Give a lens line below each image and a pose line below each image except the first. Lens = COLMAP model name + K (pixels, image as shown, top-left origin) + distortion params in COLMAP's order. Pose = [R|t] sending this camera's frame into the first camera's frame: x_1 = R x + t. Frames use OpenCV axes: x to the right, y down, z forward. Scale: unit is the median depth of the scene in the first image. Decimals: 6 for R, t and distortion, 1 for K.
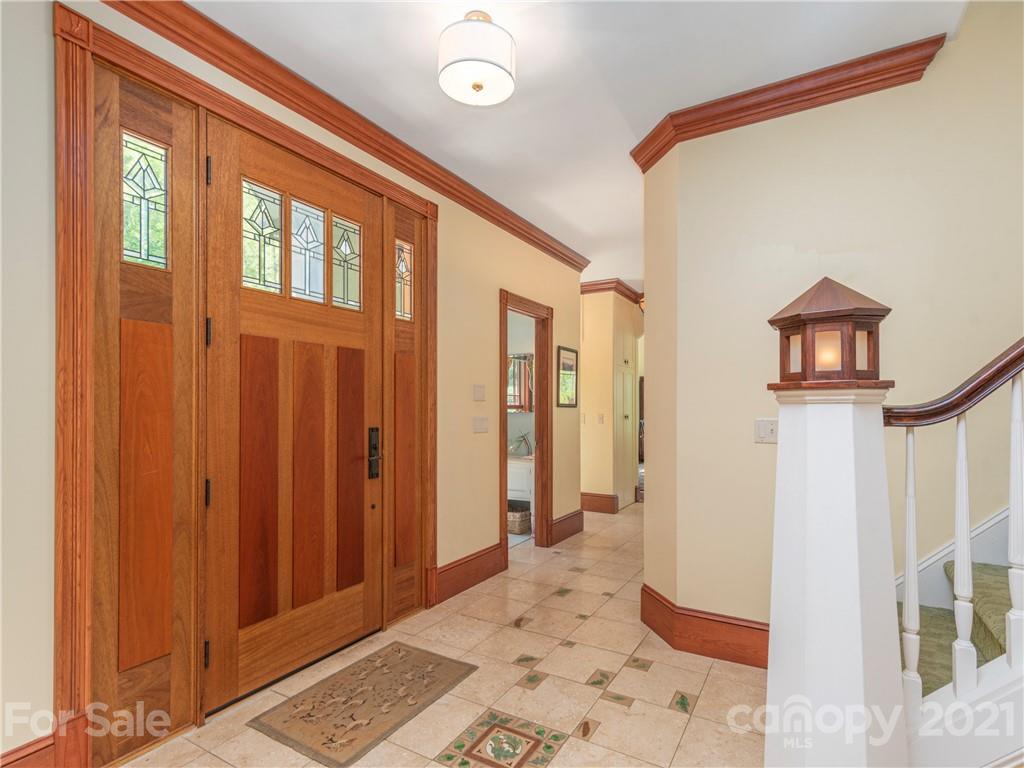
lens RADIAL K [[508.8, 0, 514.3], [0, 508.8, 392.4], [0, 0, 1]] dist [0.010335, -0.000300]
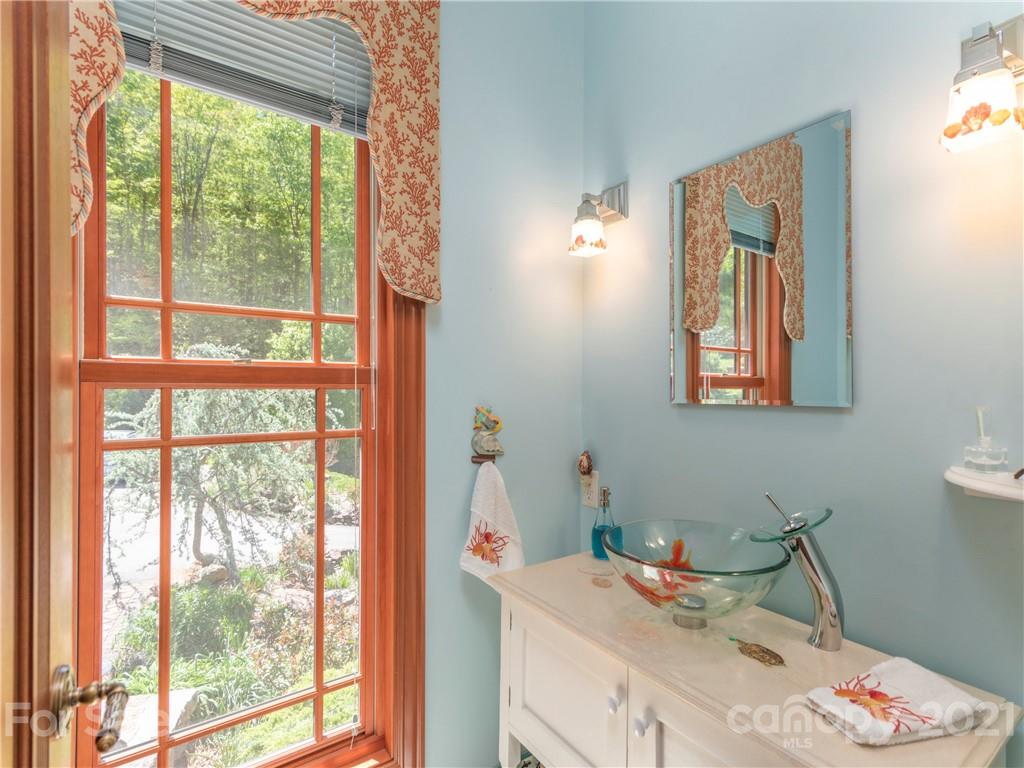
lens RADIAL K [[508.8, 0, 512.1], [0, 508.8, 384.4], [0, 0, 1]] dist [0.010335, -0.000300]
pose [[0.914006, 0.000679, -0.405700, 0.001170], [0.011715, 0.999537, 0.028065, 0.017427], [0.405531, -0.030404, 0.913575, 0.601854]]
